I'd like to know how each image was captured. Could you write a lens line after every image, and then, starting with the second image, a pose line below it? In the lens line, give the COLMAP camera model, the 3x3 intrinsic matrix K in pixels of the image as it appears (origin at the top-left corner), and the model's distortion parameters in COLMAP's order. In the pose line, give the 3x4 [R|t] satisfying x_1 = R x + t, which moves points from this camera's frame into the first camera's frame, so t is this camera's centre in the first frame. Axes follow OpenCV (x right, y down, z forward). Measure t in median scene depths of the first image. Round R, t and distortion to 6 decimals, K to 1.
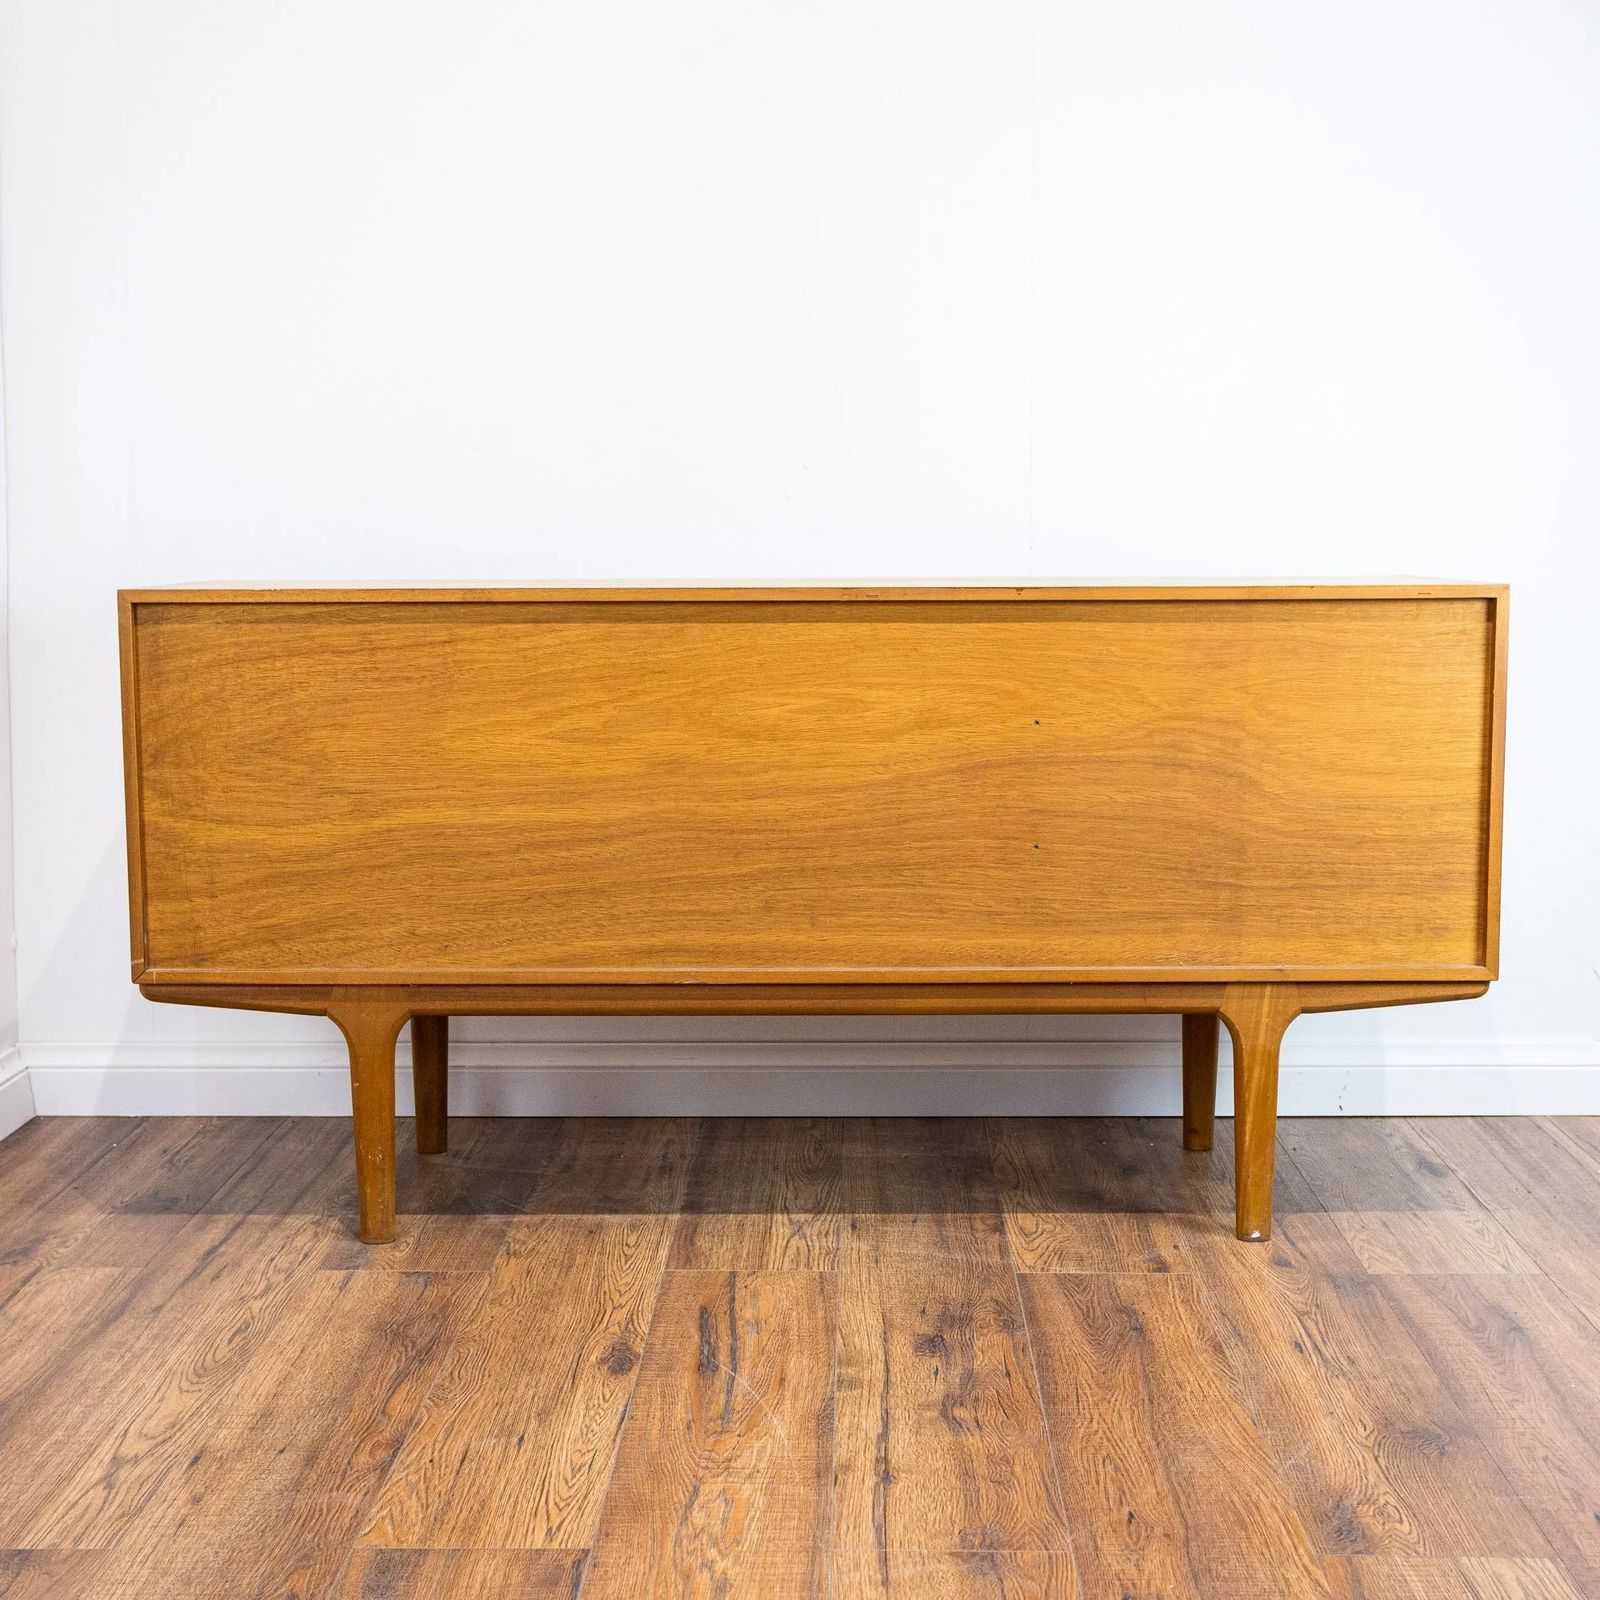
lens RADIAL K [[2321.1, 0, 800.0], [0, 2321.1, 800.0], [0, 0, 1]] dist [-0.025517, 0.090697]
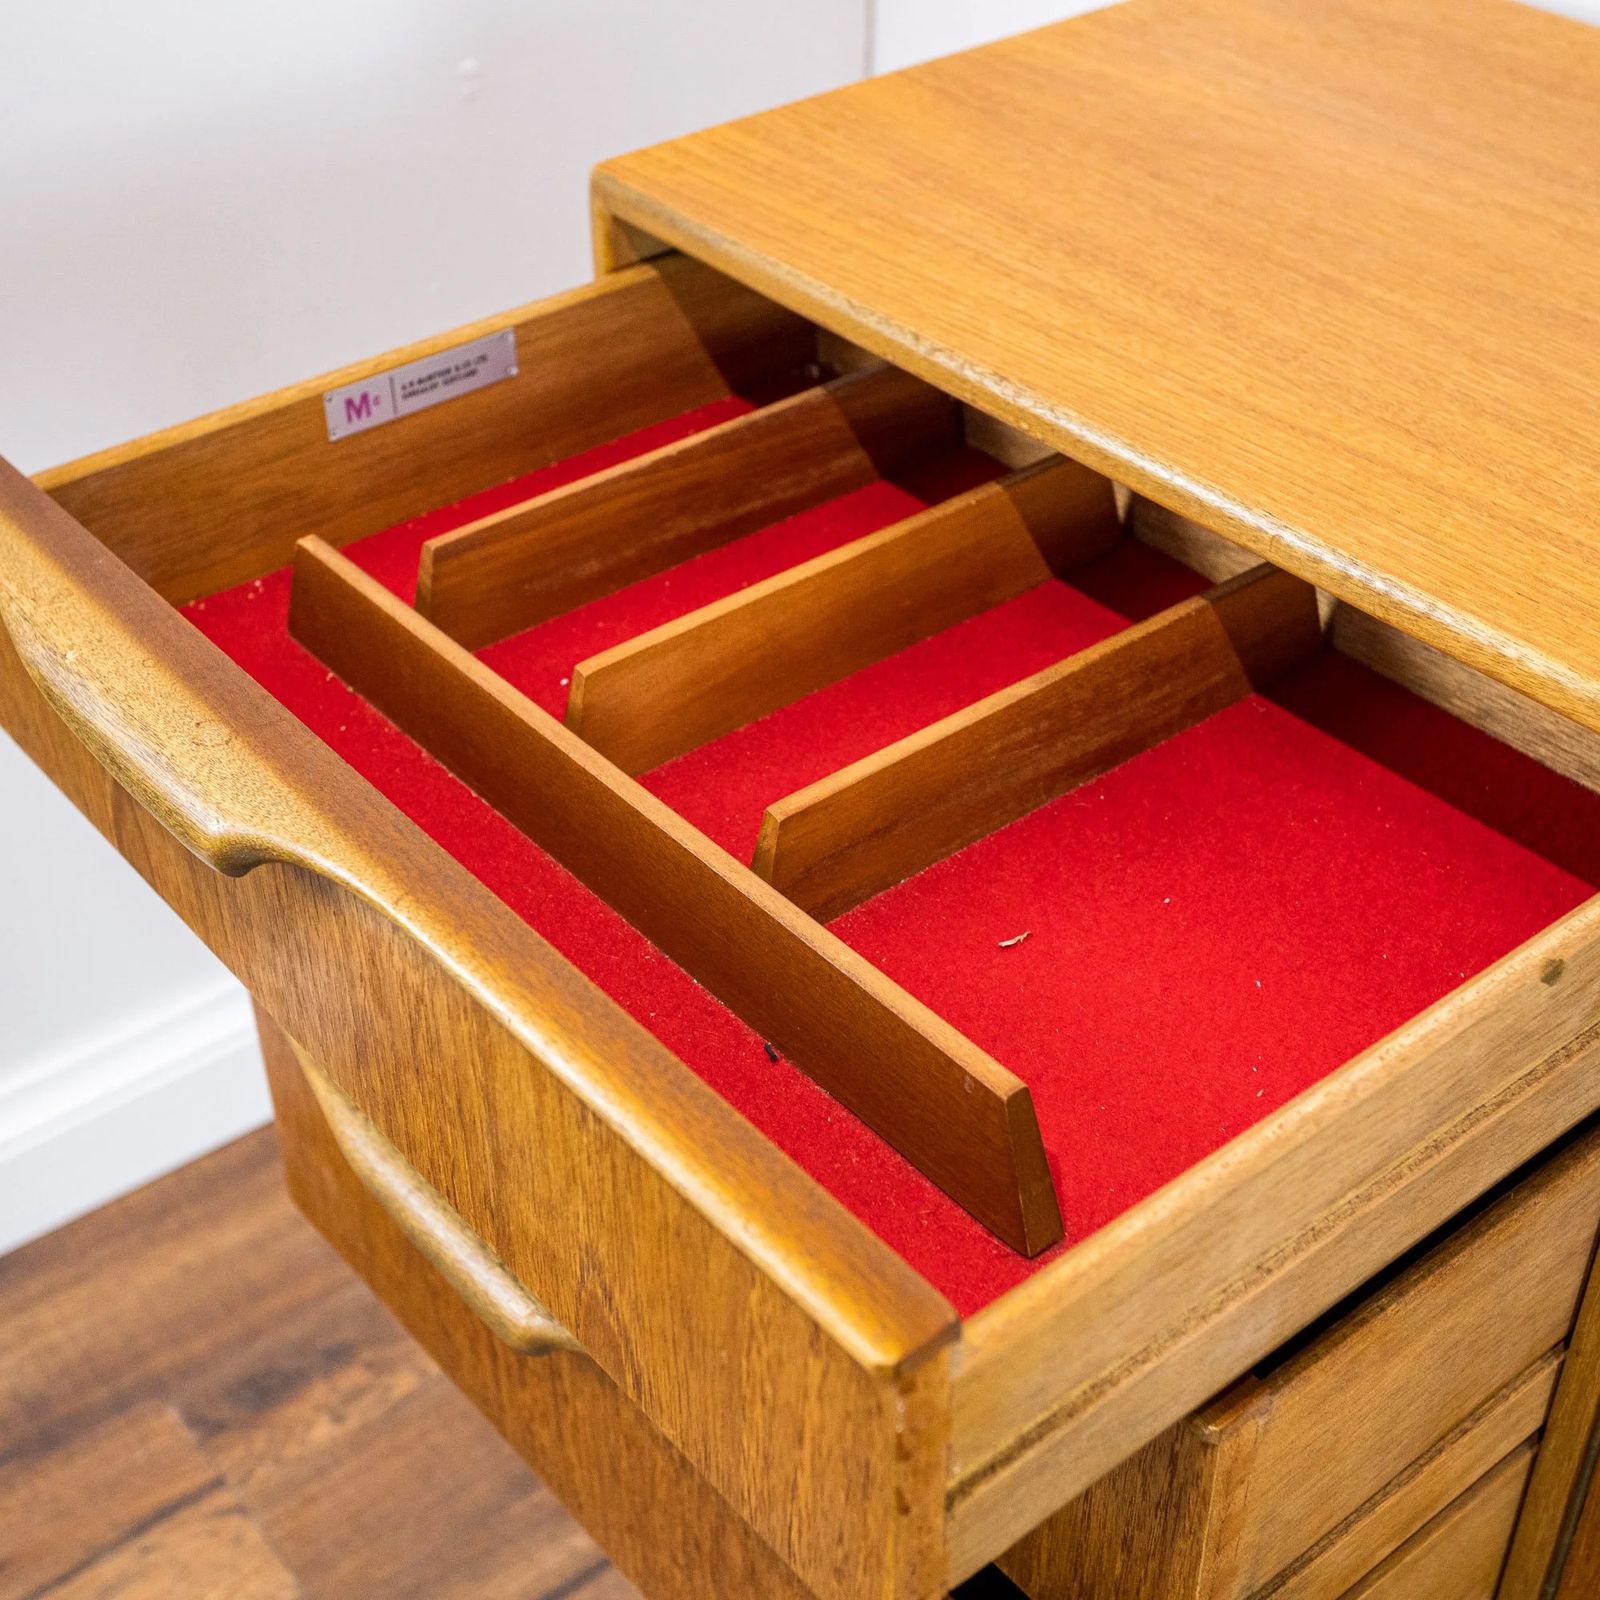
lens RADIAL K [[2390.7, 0, 800.0], [0, 2390.7, 800.0], [0, 0, 1]] dist [-0.000186, 0.019134]
pose [[0.645499, 0.463728, -0.606866, 0.000511], [-0.091766, 0.835910, 0.541141, -0.233829], [0.758228, -0.293616, 0.582134, 0.907979]]
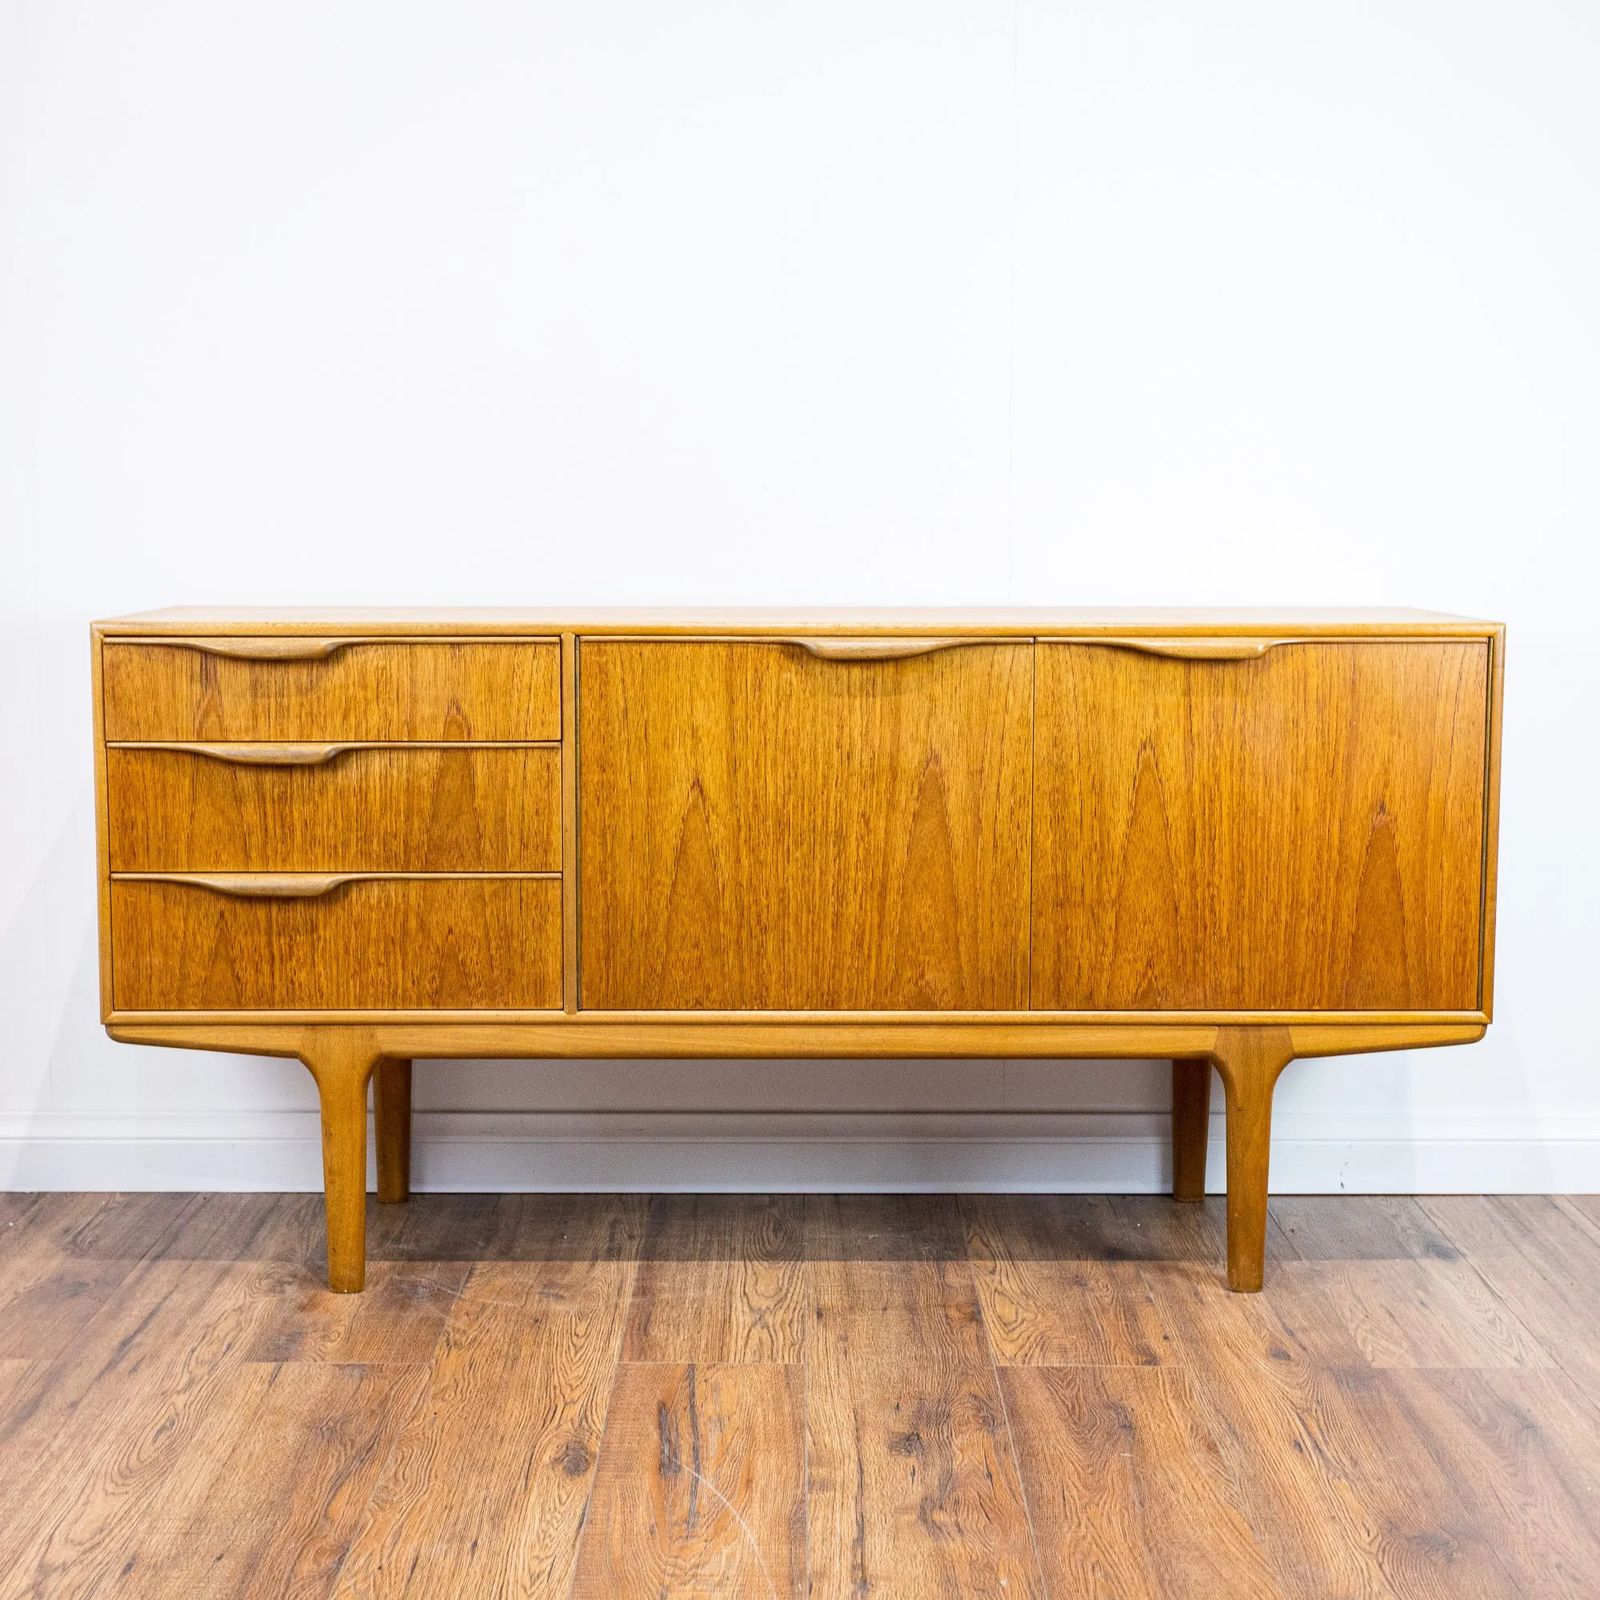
lens RADIAL K [[2640.6, 0, 767.5], [0, 2640.6, 793.5], [0, 0, 1]] dist [-0.020874, 0.123664]
pose [[0.999877, 0.004091, 0.015124, -0.016510], [-0.003959, 0.999954, -0.008764, -0.017621], [-0.015159, 0.008703, 0.999847, -0.065685]]
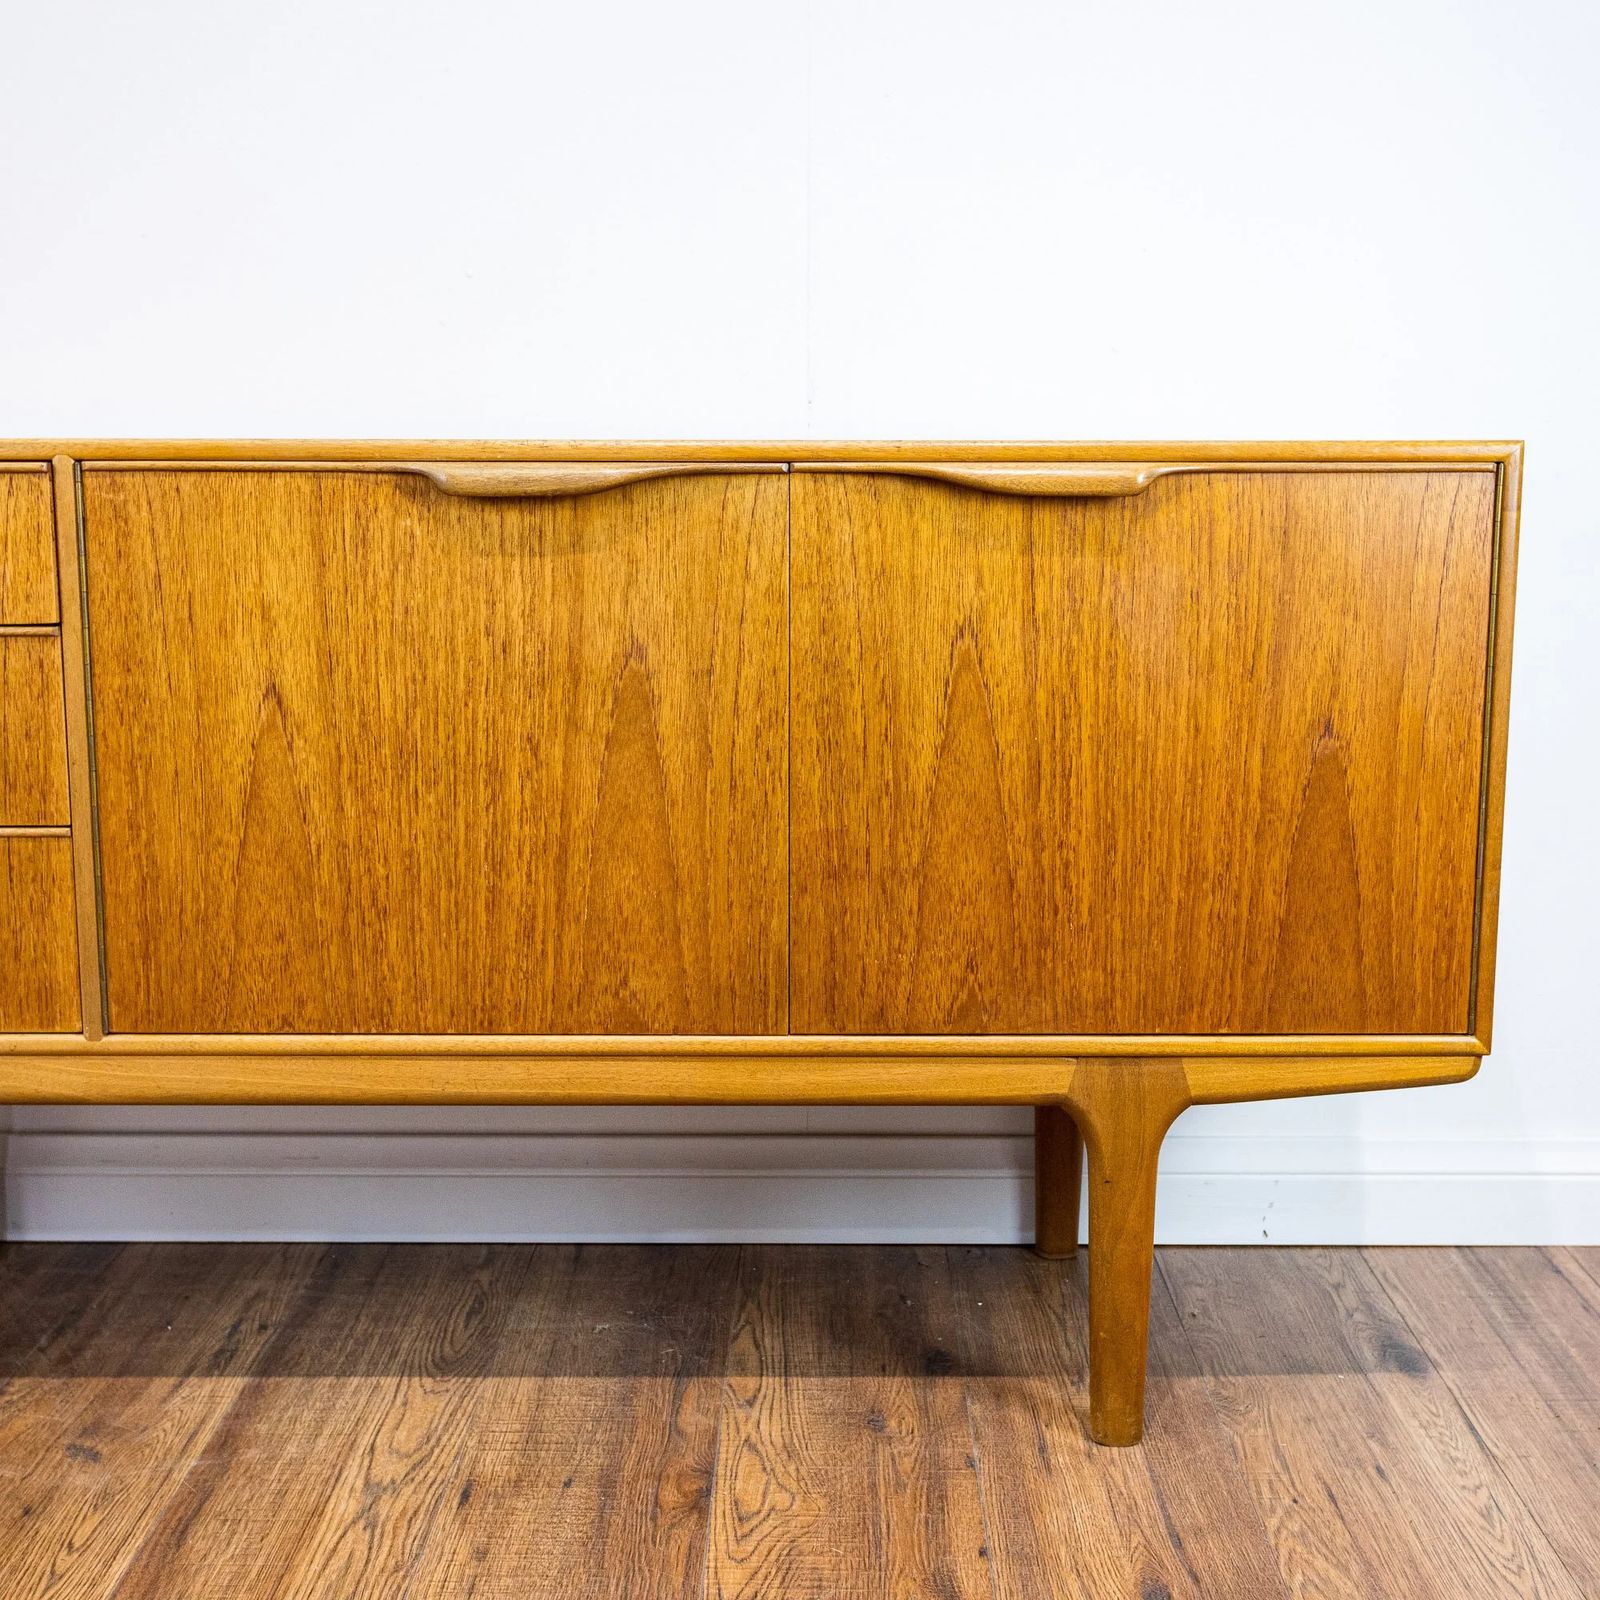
lens RADIAL K [[2186.7, 0, 800.0], [0, 2186.7, 800.0], [0, 0, 1]] dist [-0.016570, 0.063471]
pose [[0.999926, 0.003558, 0.011636, 0.119268], [-0.004036, 0.999141, 0.041252, -0.027605], [-0.011480, -0.041296, 0.999081, 0.491925]]
